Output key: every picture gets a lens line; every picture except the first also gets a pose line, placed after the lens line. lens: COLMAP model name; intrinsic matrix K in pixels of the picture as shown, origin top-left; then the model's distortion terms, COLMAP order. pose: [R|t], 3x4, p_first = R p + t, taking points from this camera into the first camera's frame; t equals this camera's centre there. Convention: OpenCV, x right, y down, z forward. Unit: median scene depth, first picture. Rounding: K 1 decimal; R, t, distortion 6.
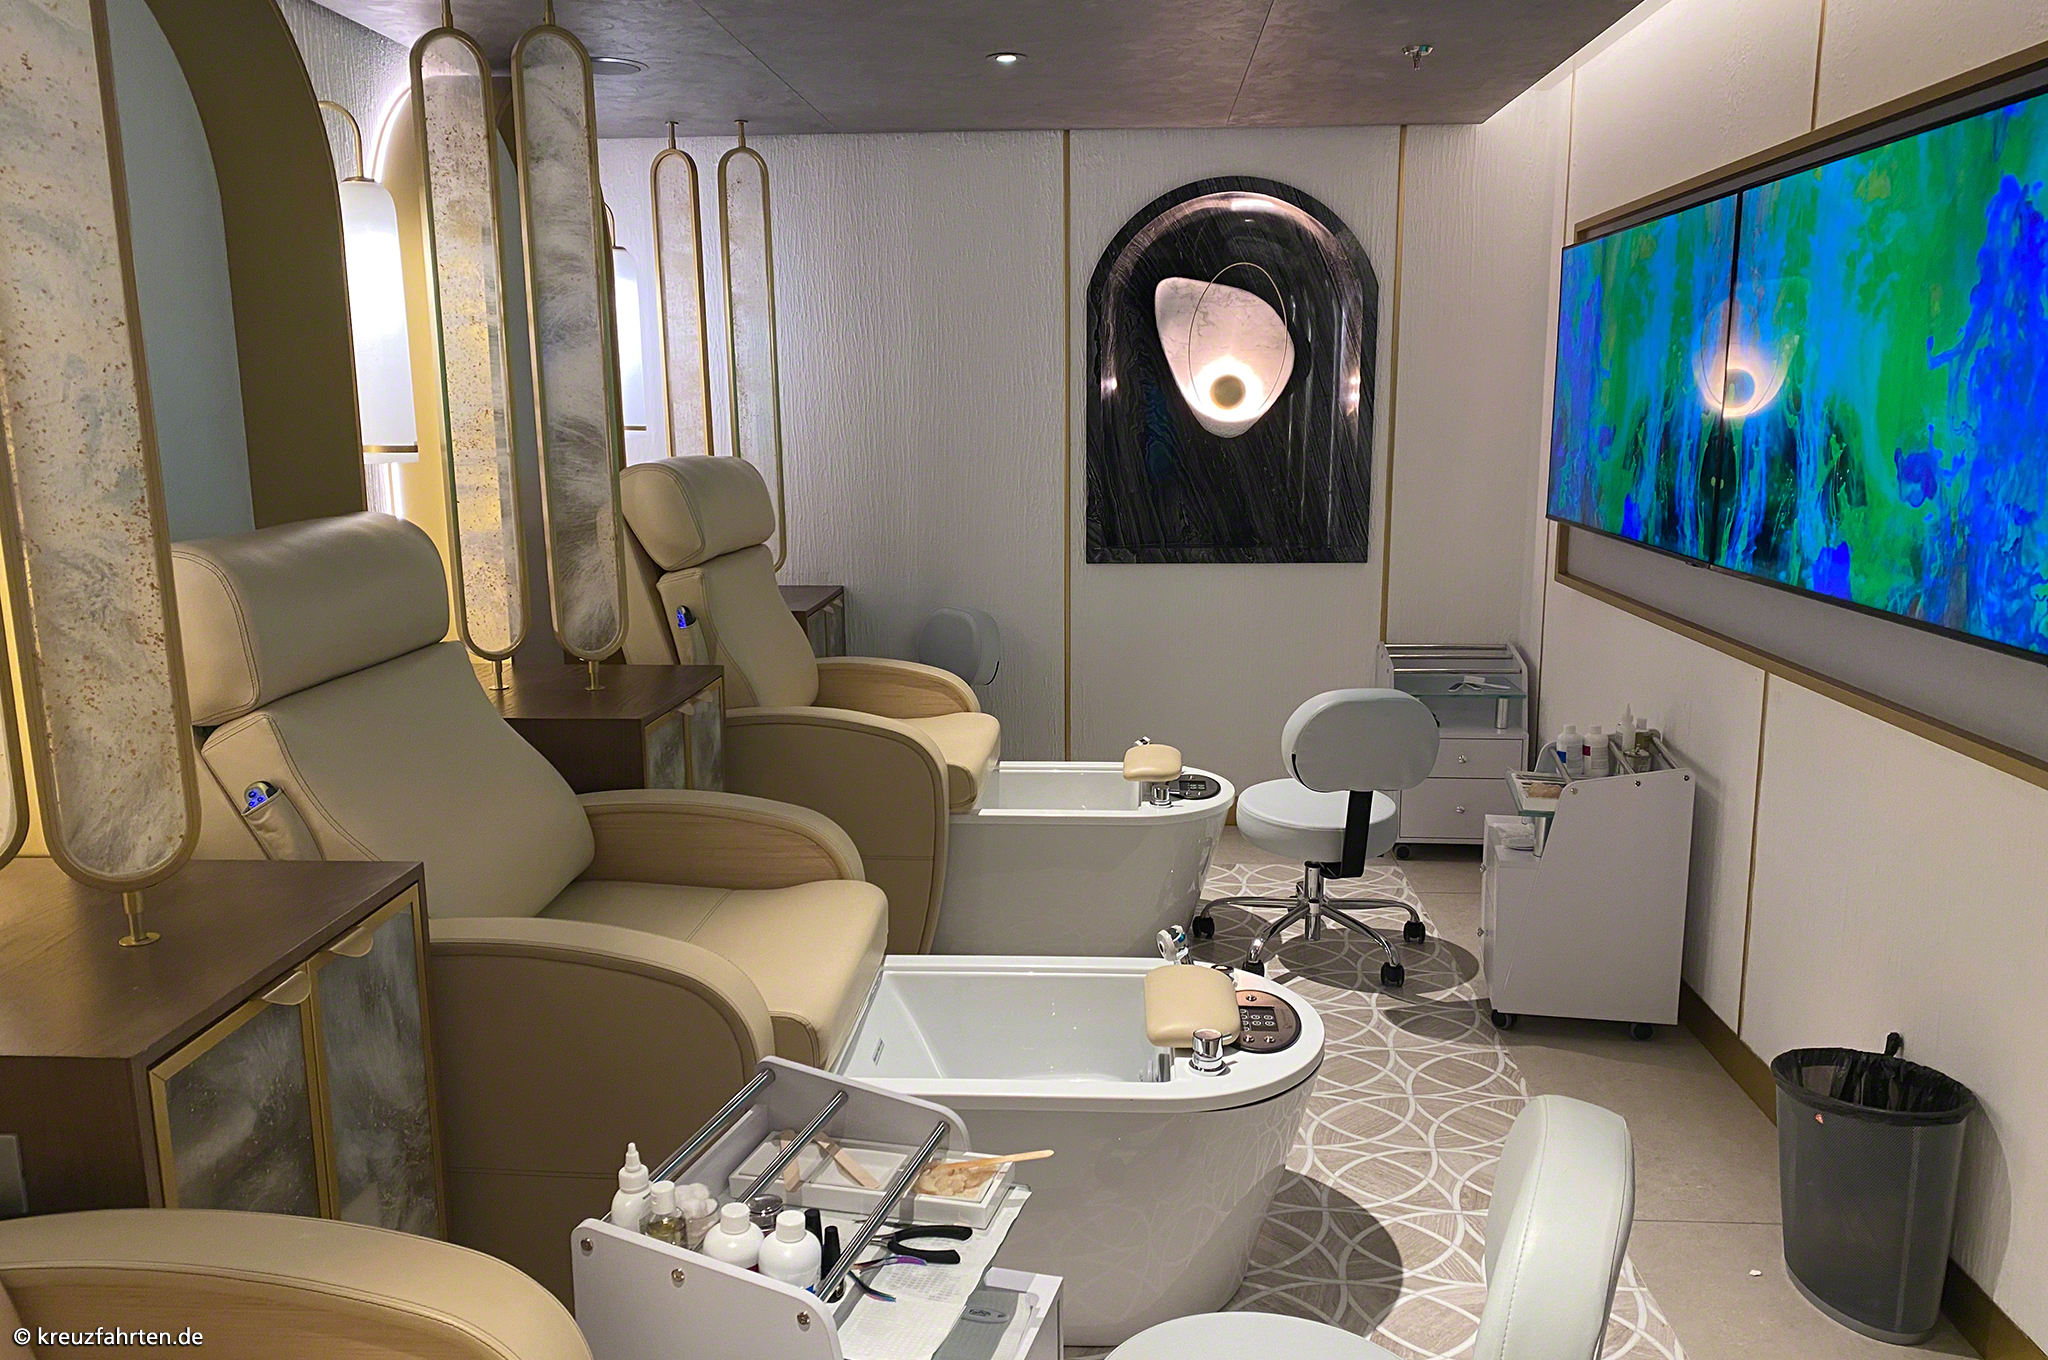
lens RADIAL K [[1563.3, 0, 1024.0], [0, 1563.3, 680.0], [0, 0, 1]] dist [0.004621, 0.003073]
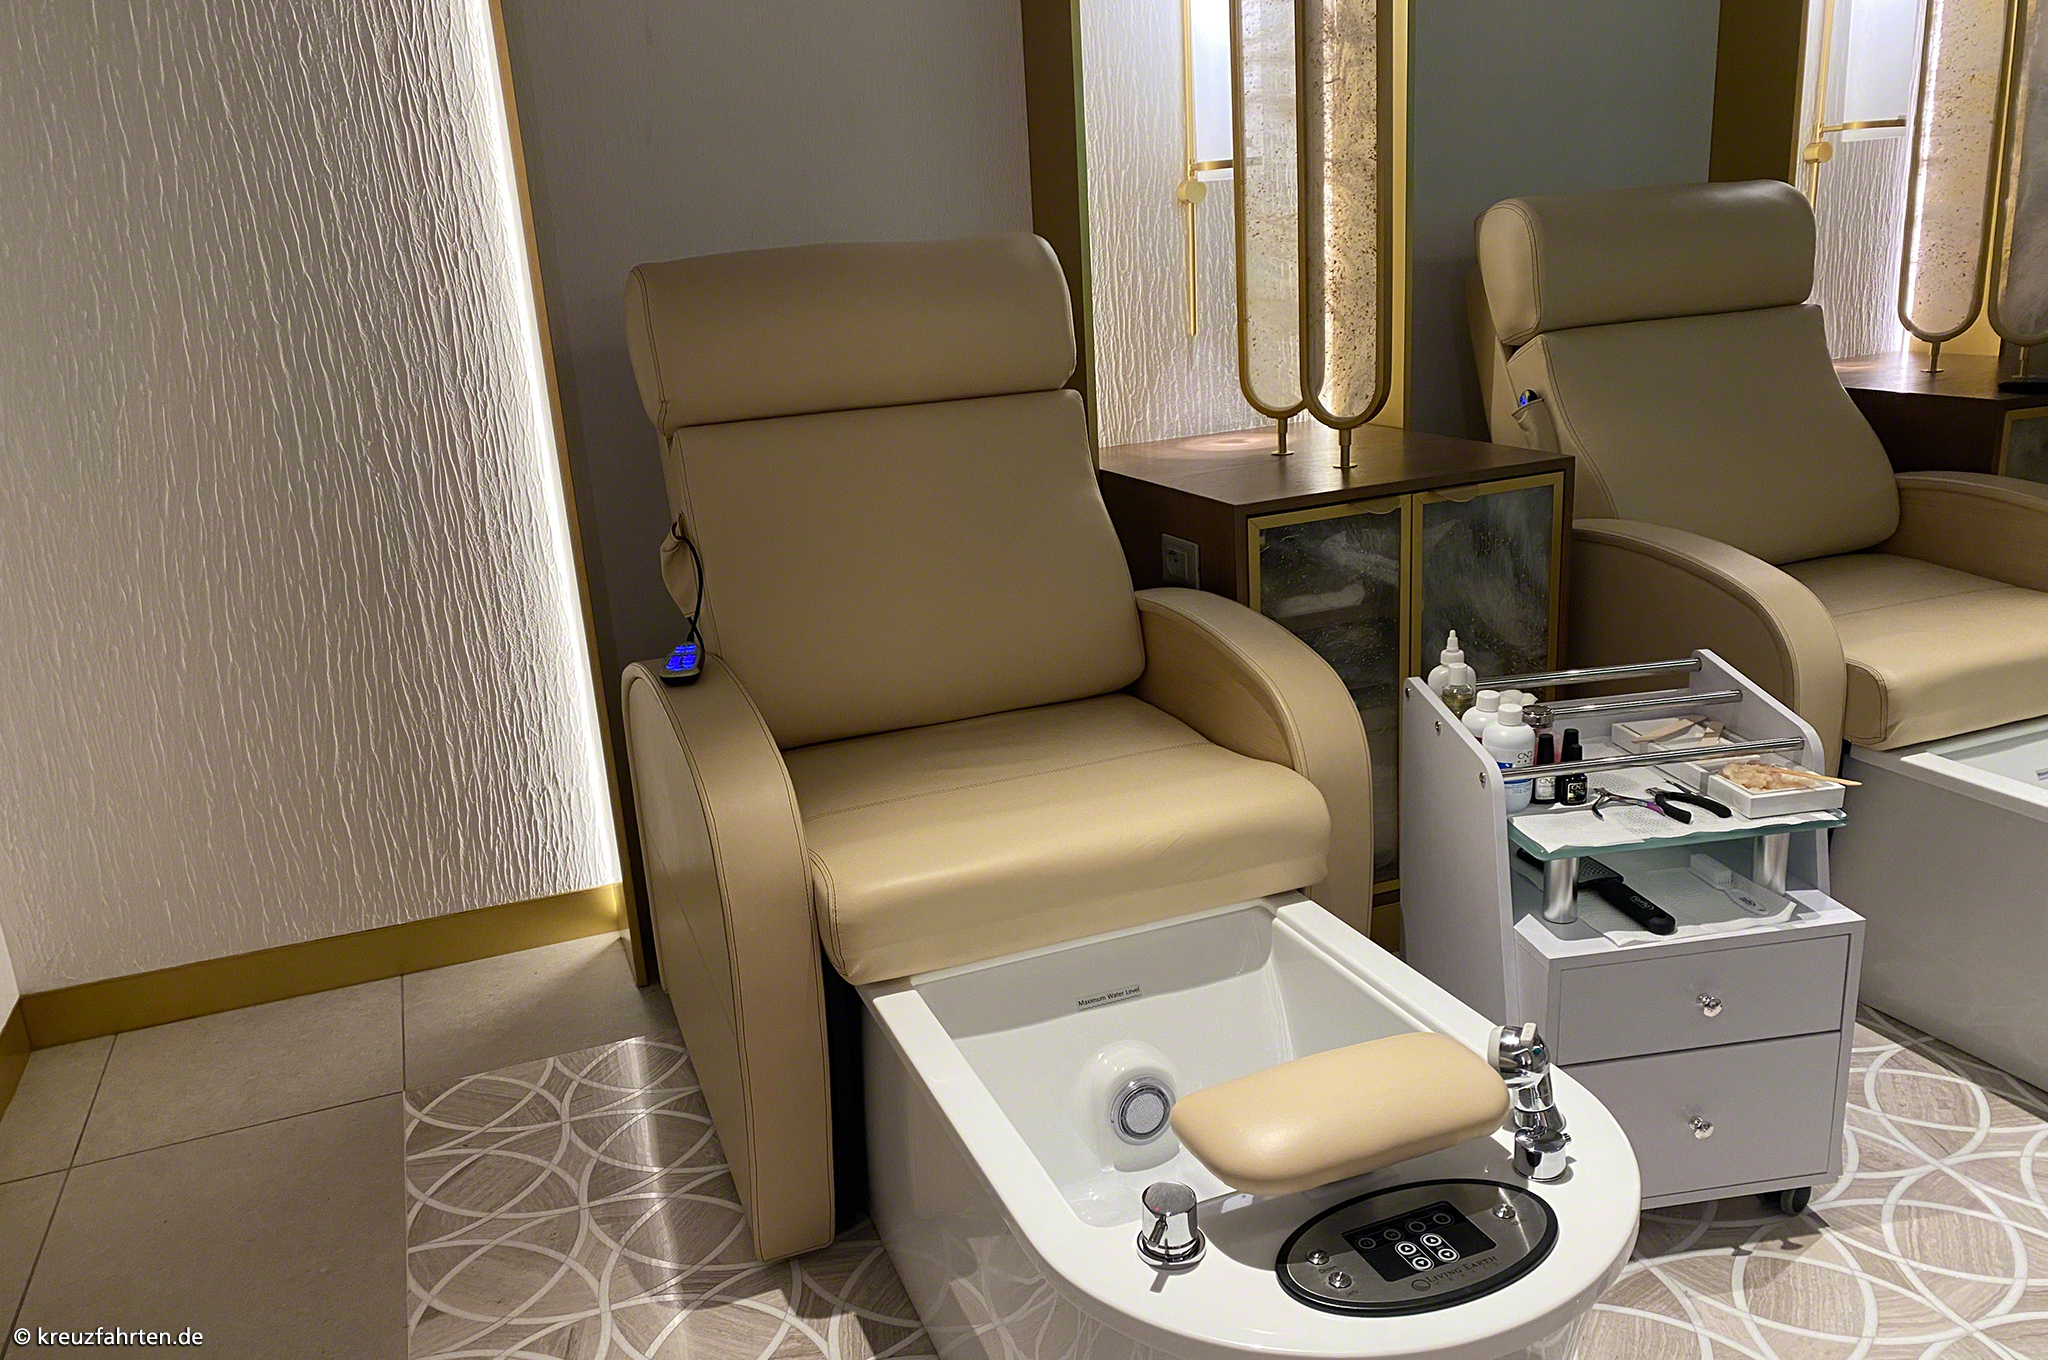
lens RADIAL K [[1573.7, 0, 1024.0], [0, 1573.7, 680.0], [0, 0, 1]] dist [-0.000190, -0.003750]
pose [[0.425664, 0.237256, -0.873224, 0.645270], [-0.099386, 0.971435, 0.215493, 0.074191], [0.899407, -0.004941, 0.437085, 0.085406]]
